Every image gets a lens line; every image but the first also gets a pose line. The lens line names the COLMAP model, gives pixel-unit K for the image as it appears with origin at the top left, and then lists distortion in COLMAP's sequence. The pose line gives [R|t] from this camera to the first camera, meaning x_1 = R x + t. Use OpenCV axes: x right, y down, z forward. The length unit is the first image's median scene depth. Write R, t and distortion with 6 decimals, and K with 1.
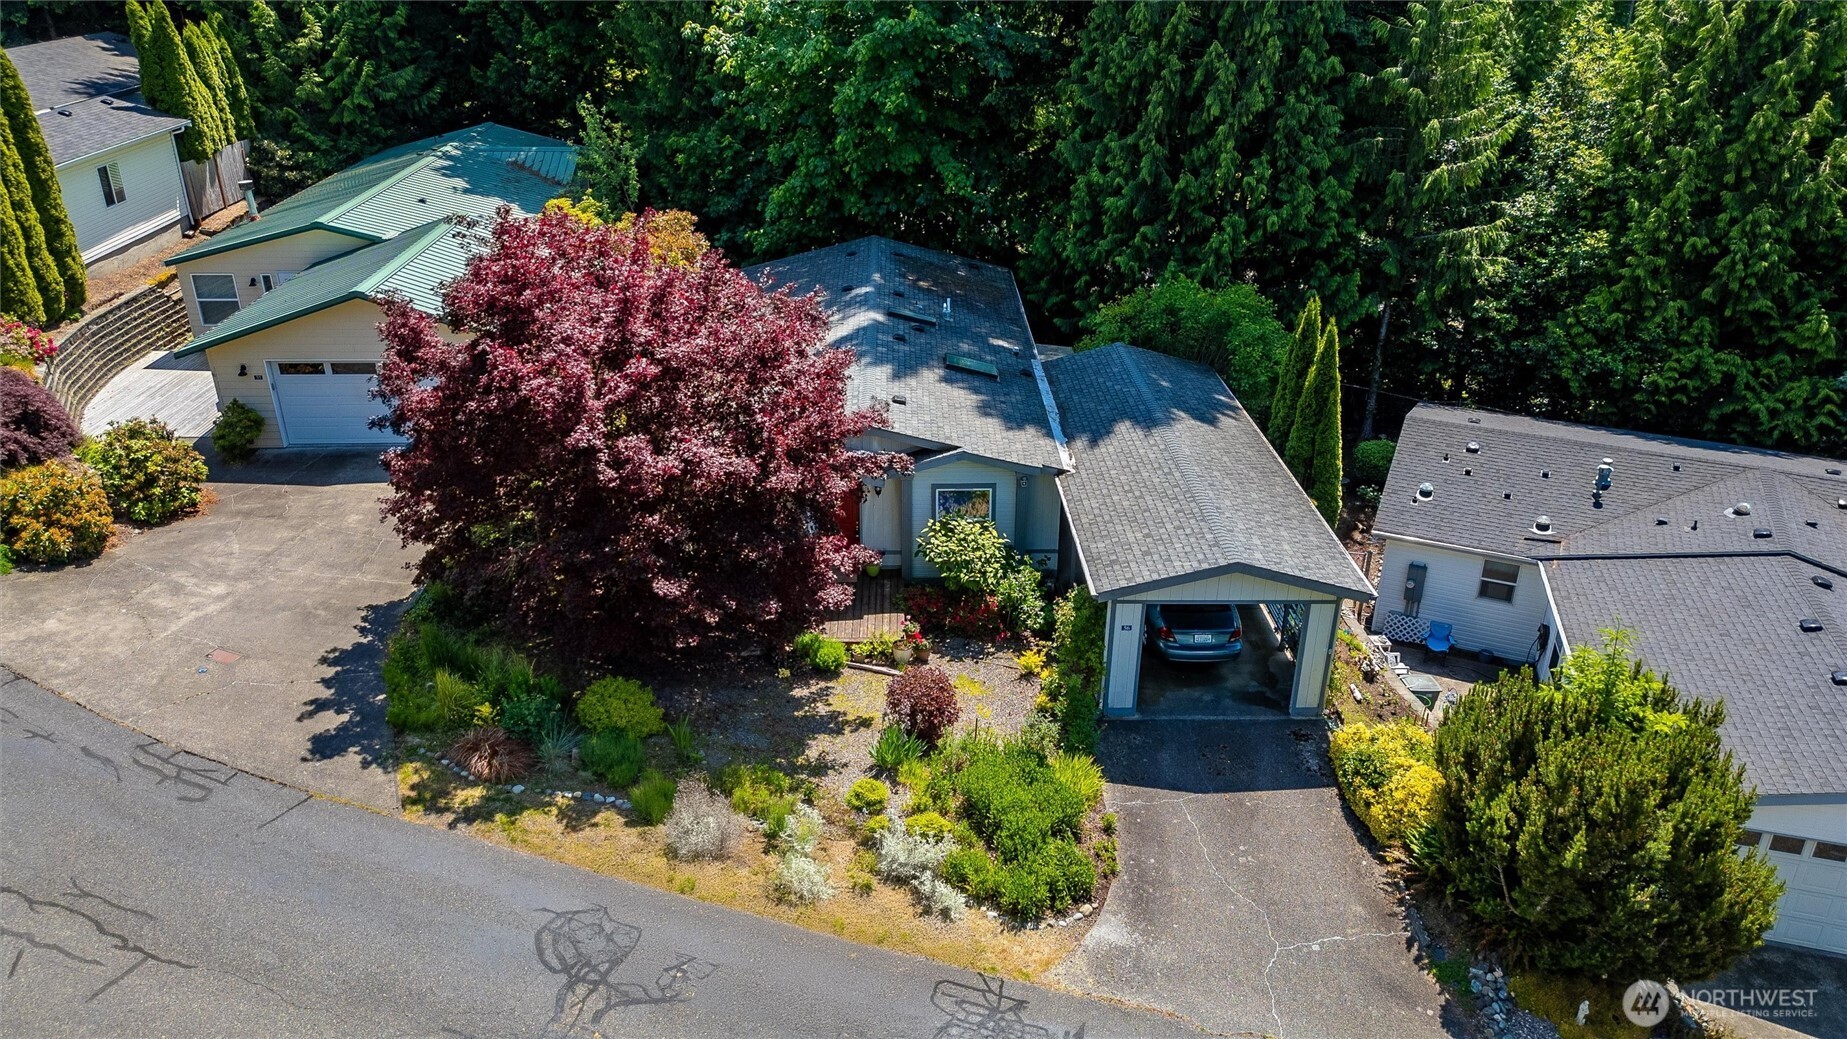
lens RADIAL K [[1295.1, 0, 929.6], [0, 1295.1, 525.3], [0, 0, 1]] dist [0.075097, -0.081687]
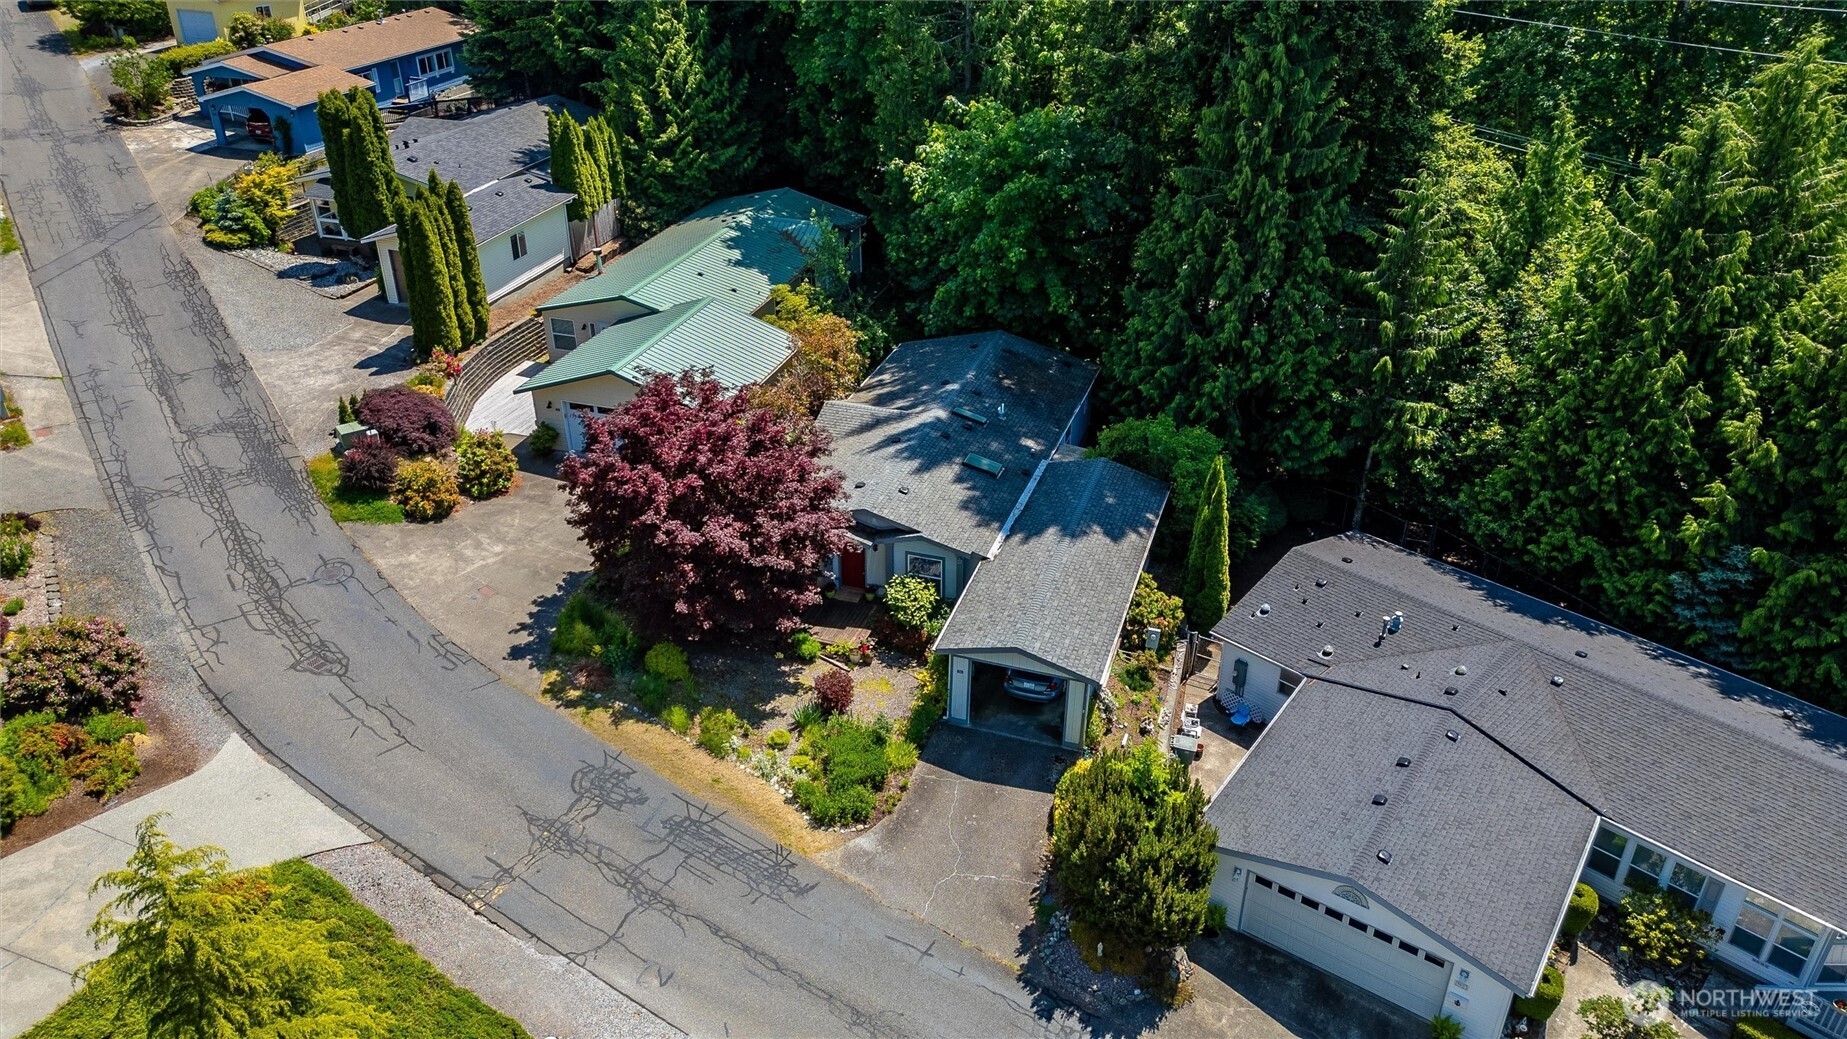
lens RADIAL K [[1295.1, 0, 929.6], [0, 1295.1, 525.3], [0, 0, 1]] dist [0.075097, -0.081687]
pose [[0.941826, 0.166551, -0.291934, 0.402631], [-0.145833, 0.985068, 0.091508, -0.176324], [0.302816, -0.043611, 0.952051, -0.393595]]
